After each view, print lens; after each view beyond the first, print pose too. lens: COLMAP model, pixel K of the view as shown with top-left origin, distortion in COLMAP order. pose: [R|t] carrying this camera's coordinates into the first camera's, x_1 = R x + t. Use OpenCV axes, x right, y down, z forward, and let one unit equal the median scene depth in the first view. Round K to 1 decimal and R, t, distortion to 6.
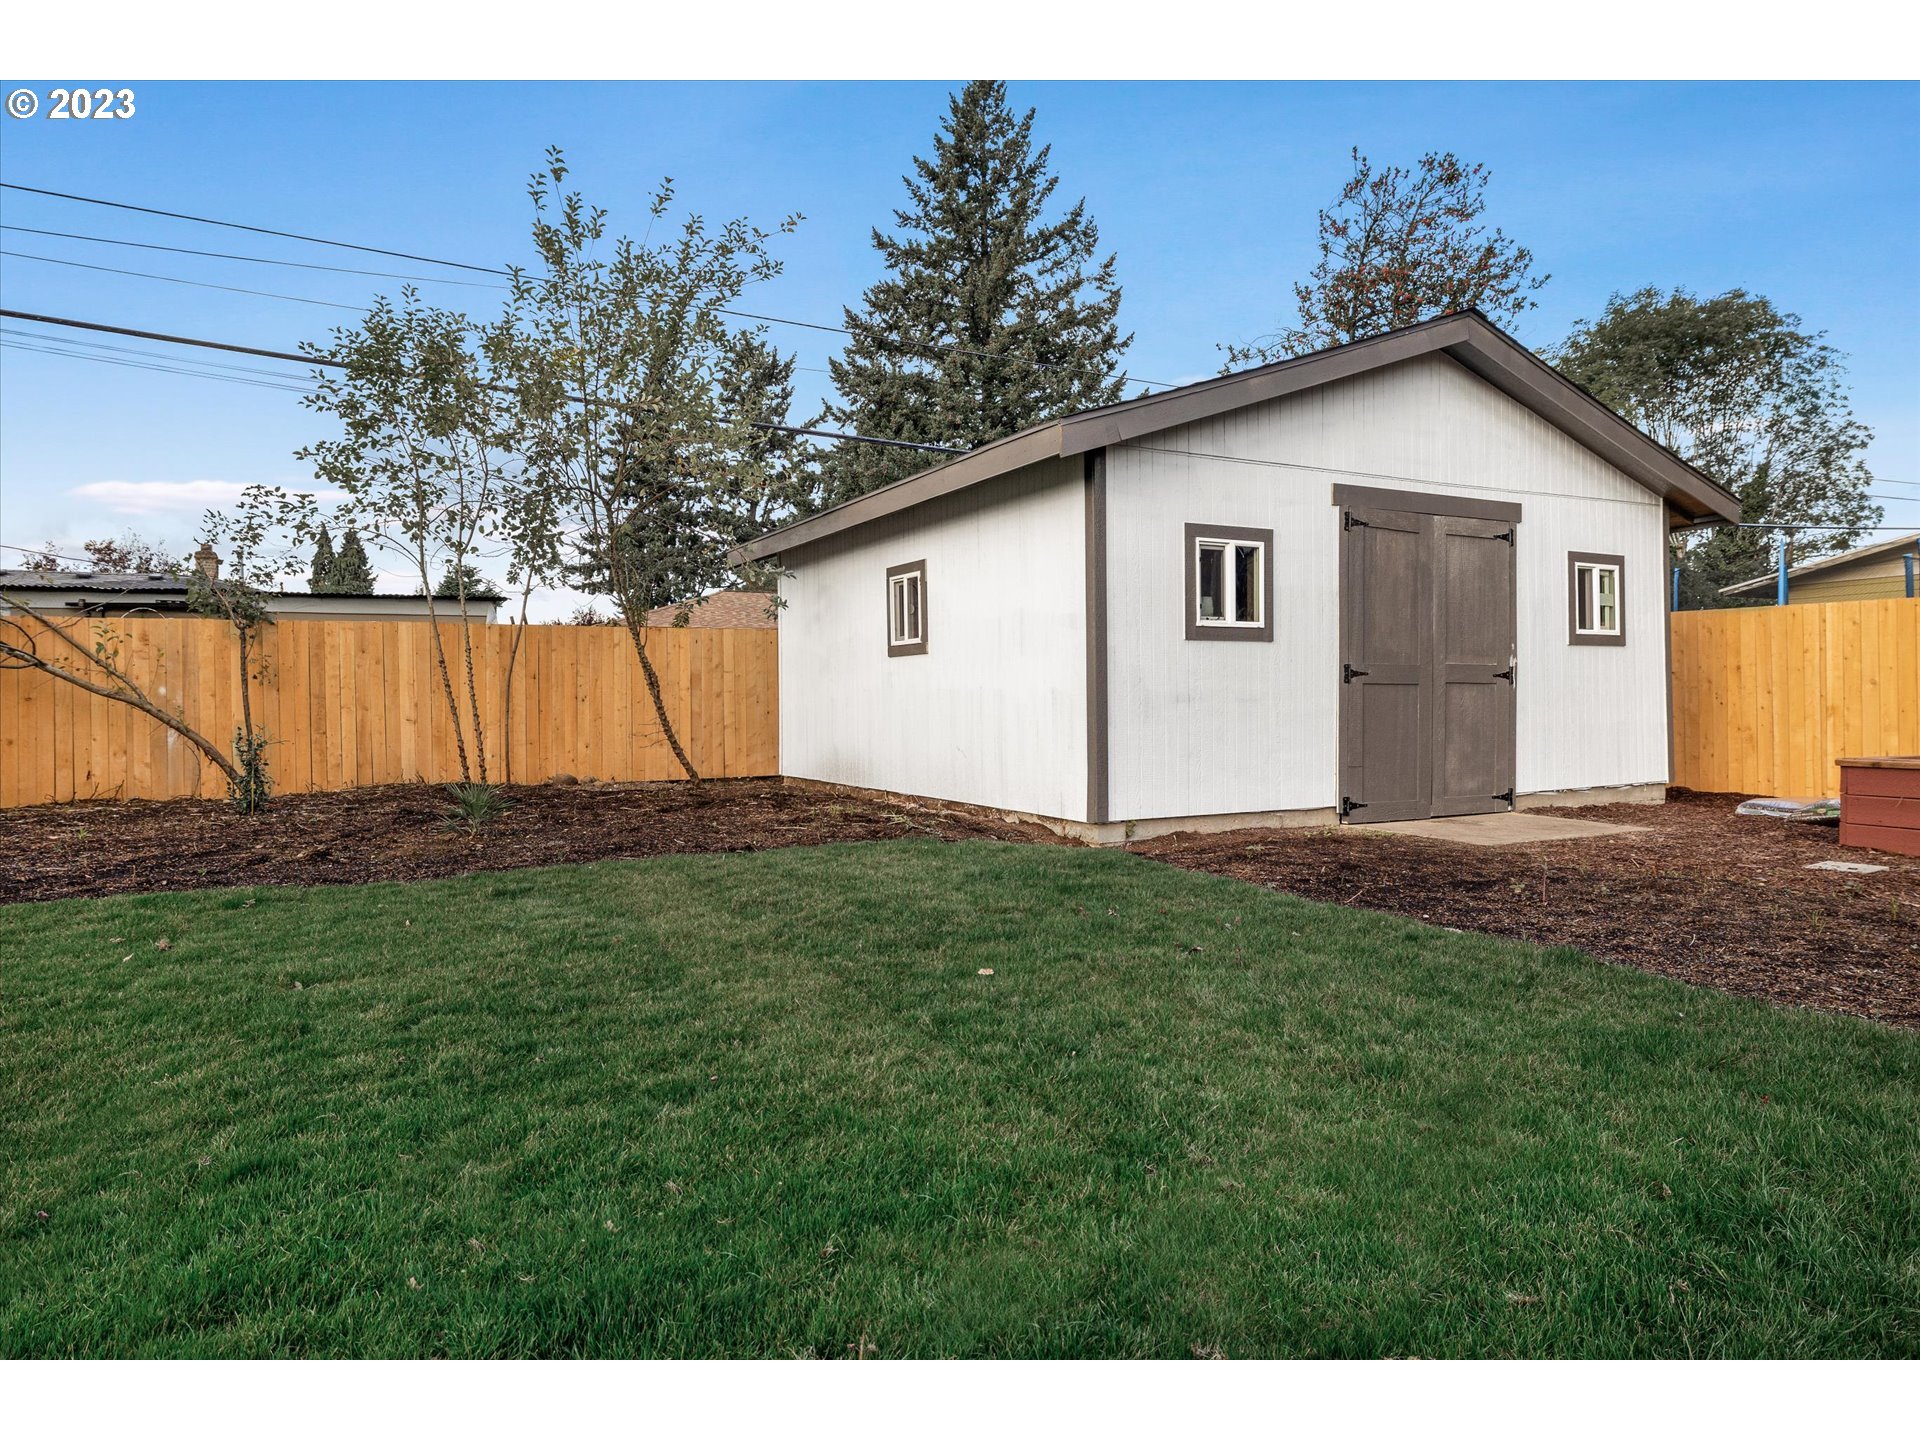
lens RADIAL K [[1188.7, 0, 960.0], [0, 1188.7, 720.0], [0, 0, 1]] dist [0.000370, -0.000104]
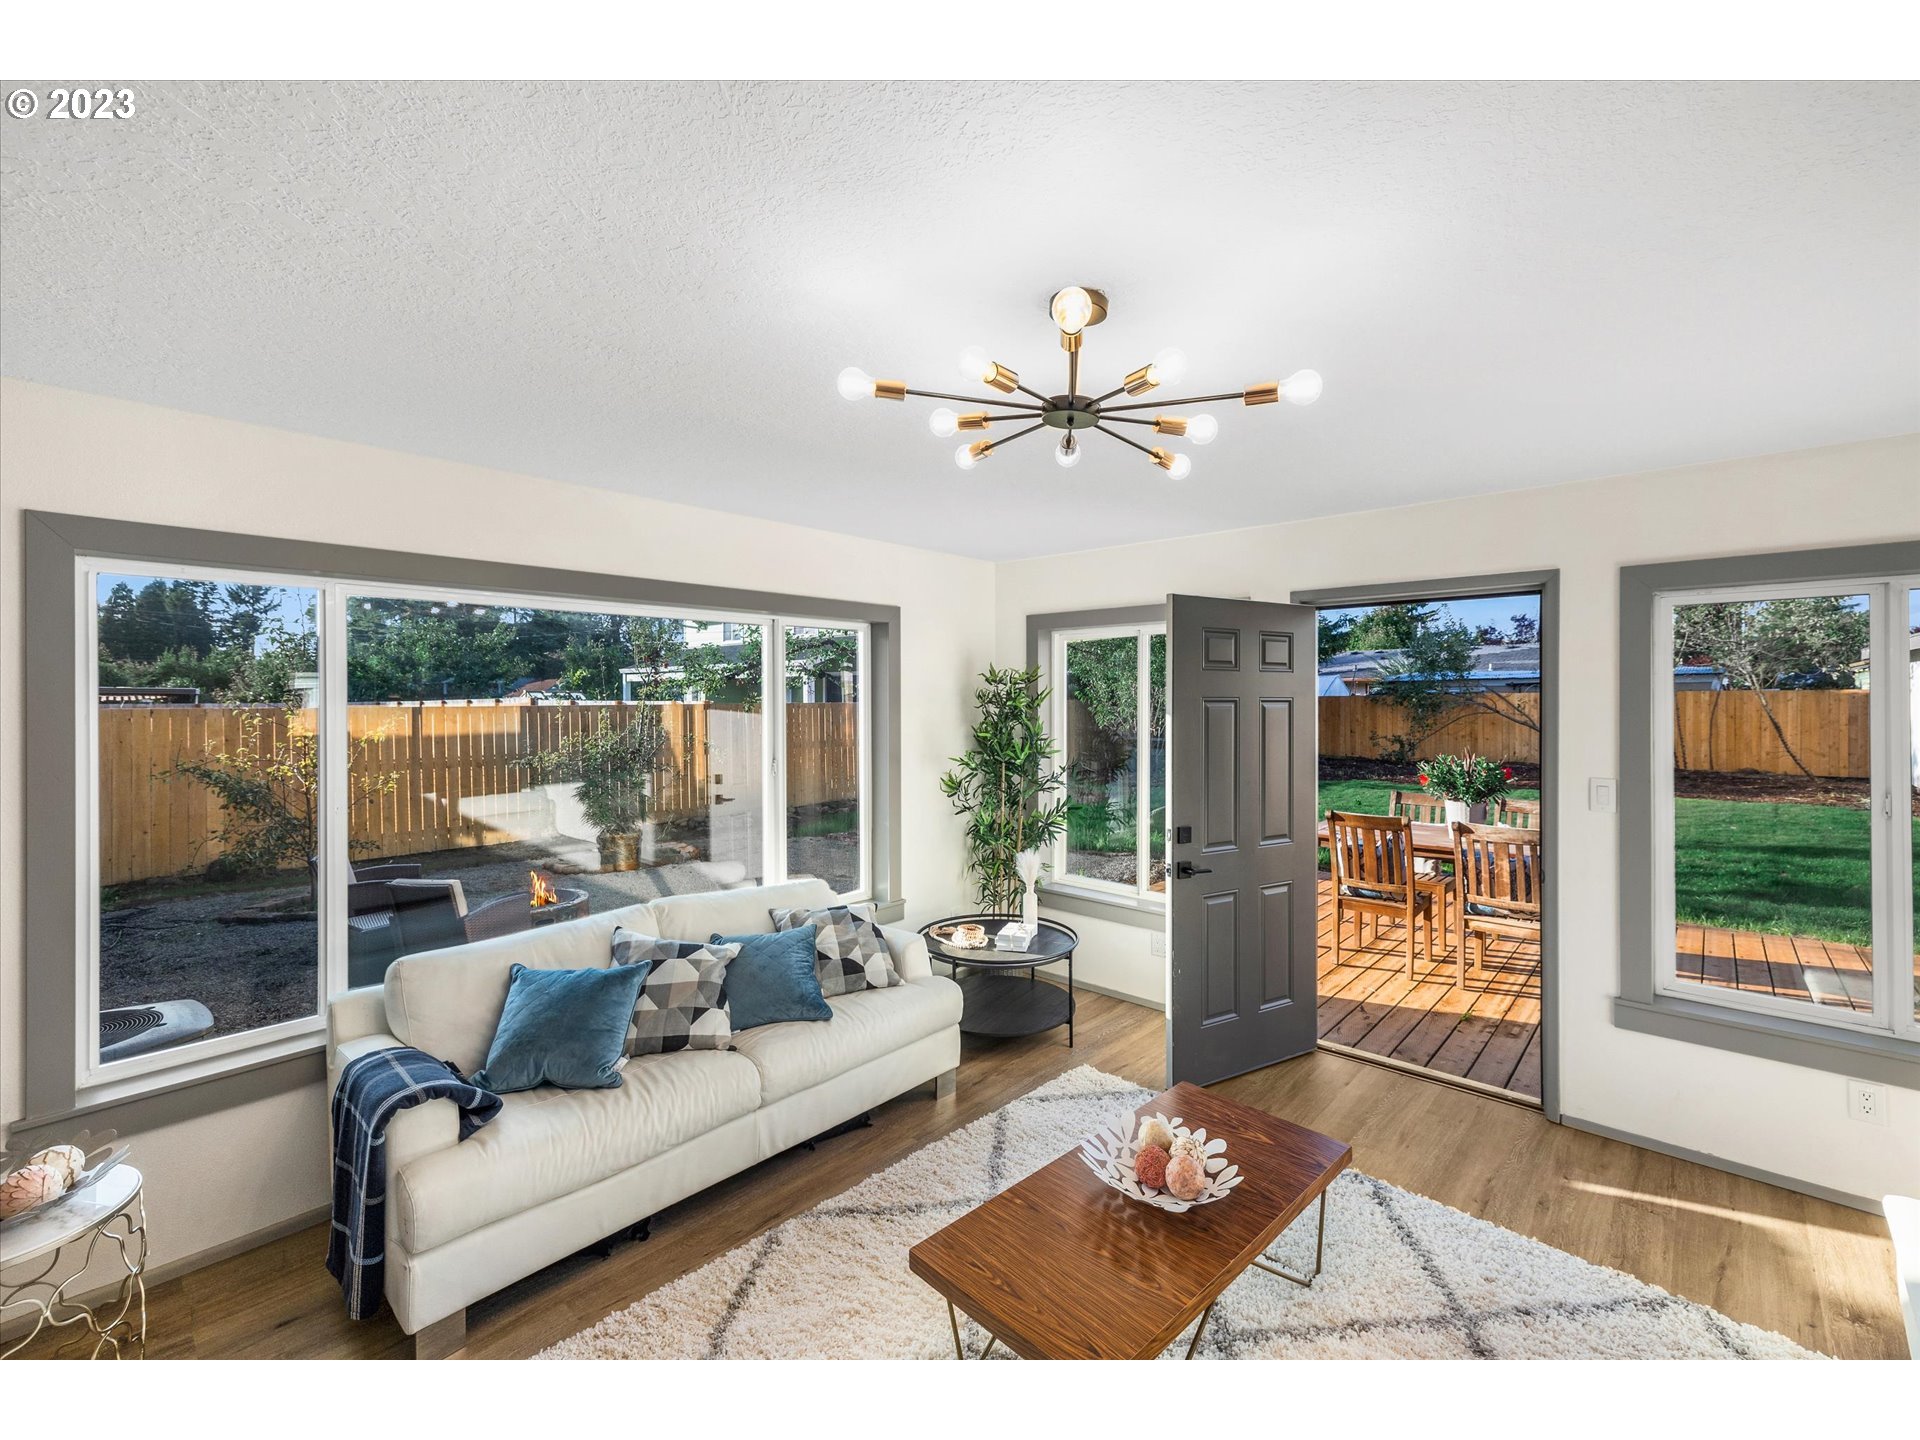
lens RADIAL K [[835.2, 0, 959.2], [0, 835.2, 699.5], [0, 0, 1]] dist [-0.000063, 0.000003]
pose [[0.348619, 0.009351, -0.937218, 0.516349], [-0.015681, 0.999868, 0.004143, -0.052889], [0.937133, 0.013252, 0.348719, -0.720354]]
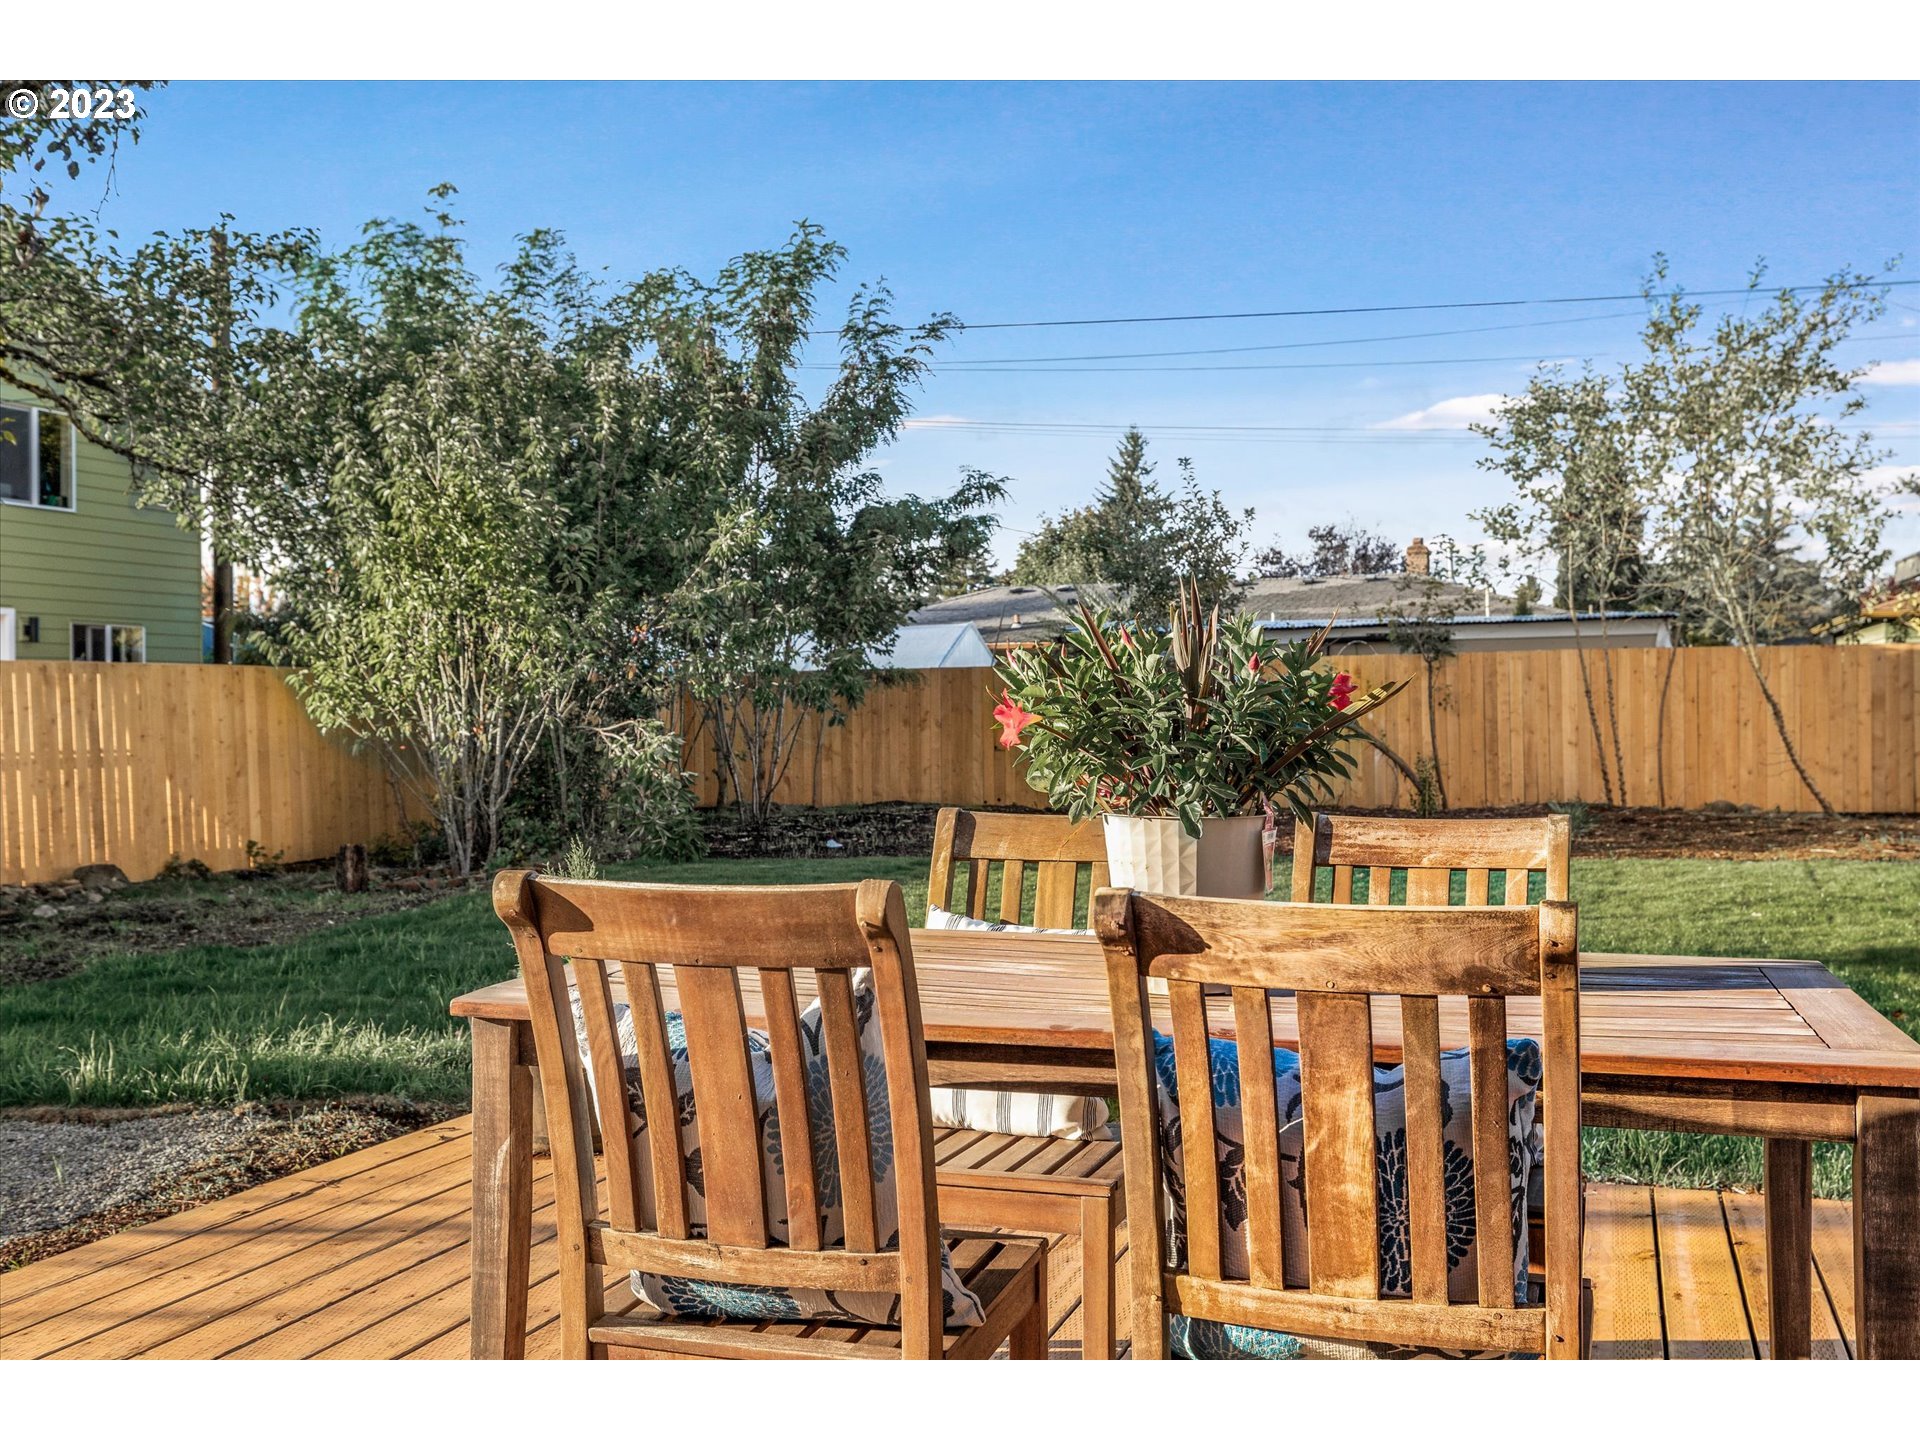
lens RADIAL K [[1912.9, 0, 907.8], [0, 1912.9, 718.1], [0, 0, 1]] dist [-0.000293, -0.001550]
pose [[0.669619, 0.004398, -0.742691, 0.397469], [-0.002977, 0.999990, 0.003237, -0.025886], [0.742698, 0.000043, 0.669626, -0.563049]]
